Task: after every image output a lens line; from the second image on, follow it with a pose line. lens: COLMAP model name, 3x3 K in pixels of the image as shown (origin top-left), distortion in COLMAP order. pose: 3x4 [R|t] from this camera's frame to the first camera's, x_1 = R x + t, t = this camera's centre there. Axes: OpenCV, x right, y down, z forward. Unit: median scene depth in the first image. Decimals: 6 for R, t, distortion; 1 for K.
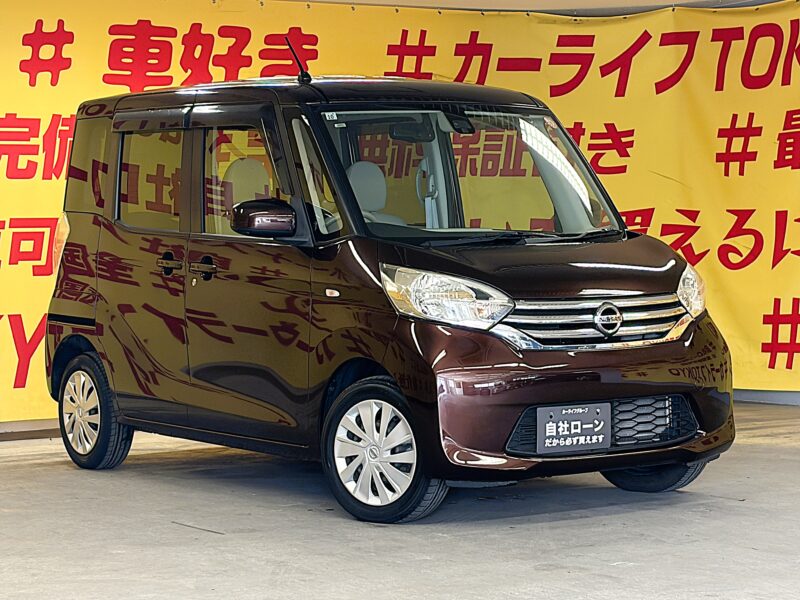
lens RADIAL K [[2034.4, 0, 397.6], [0, 2034.4, 299.6], [0, 0, 1]] dist [0.142991, 0.000000]
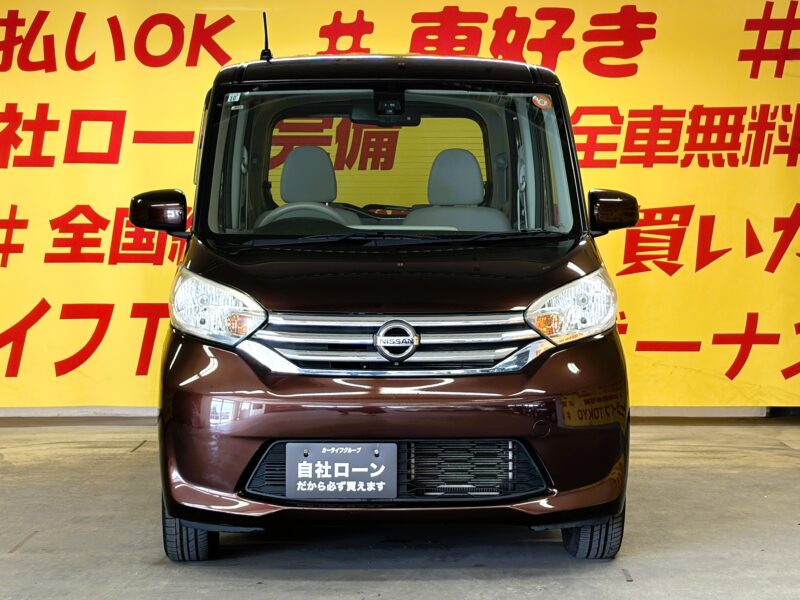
lens RADIAL K [[1799.0, 0, 397.5], [0, 1799.0, 301.4], [0, 0, 1]] dist [0.102790, 0.000000]
pose [[0.843315, 0.039180, -0.535989, 0.330821], [-0.031633, 0.999229, 0.023271, -0.015537], [0.536488, -0.002670, 0.843904, 0.265776]]
